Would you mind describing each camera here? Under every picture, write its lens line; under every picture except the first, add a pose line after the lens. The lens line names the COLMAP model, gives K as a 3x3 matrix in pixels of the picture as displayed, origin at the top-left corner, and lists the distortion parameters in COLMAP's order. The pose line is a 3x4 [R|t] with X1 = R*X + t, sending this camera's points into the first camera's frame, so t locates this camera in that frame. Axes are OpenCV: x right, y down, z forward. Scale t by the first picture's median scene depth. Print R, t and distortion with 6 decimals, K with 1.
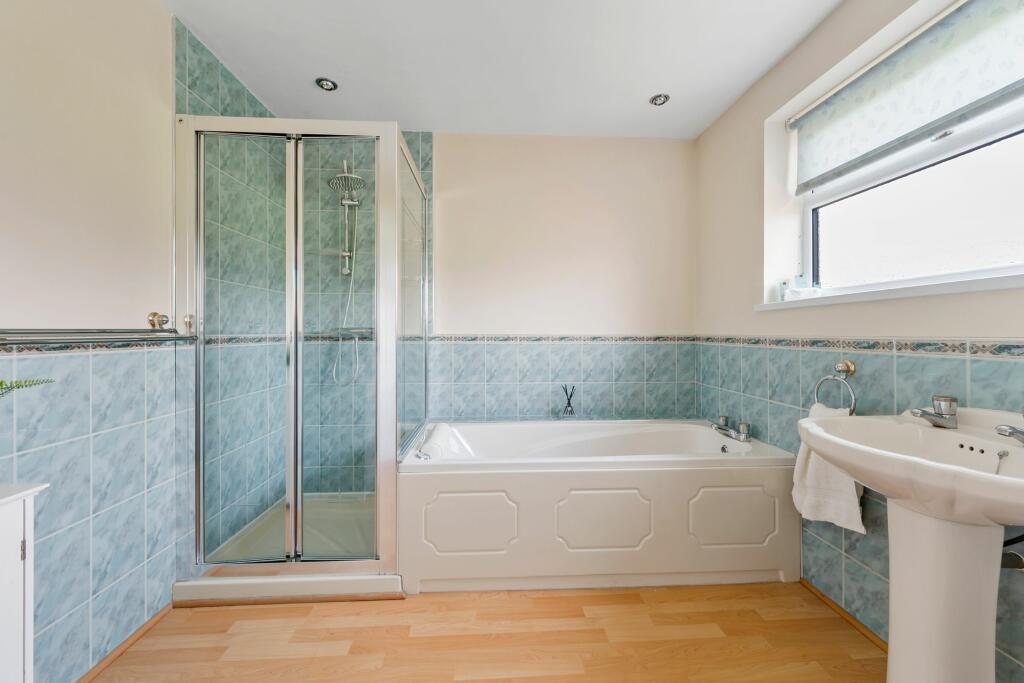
lens RADIAL K [[406.8, 0, 514.4], [0, 406.8, 335.4], [0, 0, 1]] dist [0.002162, -0.000139]
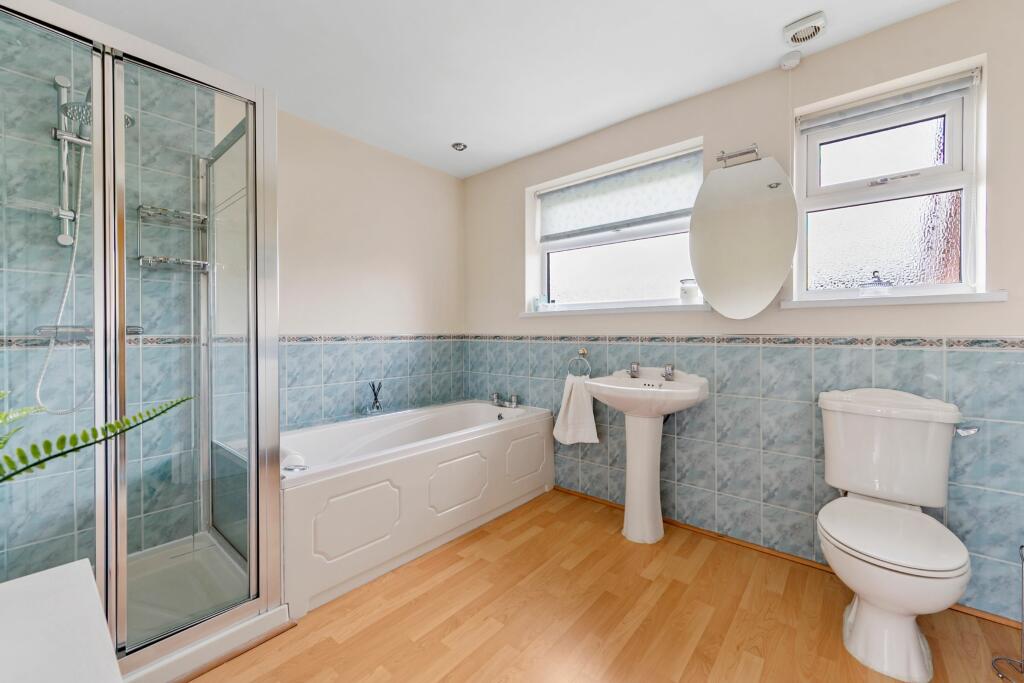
lens RADIAL K [[406.8, 0, 514.4], [0, 406.8, 335.4], [0, 0, 1]] dist [0.002162, -0.000139]
pose [[0.688073, -0.007420, 0.725604, -0.519546], [0.007540, 0.999967, 0.003076, 0.001071], [-0.725602, 0.003354, 0.688106, 0.016679]]
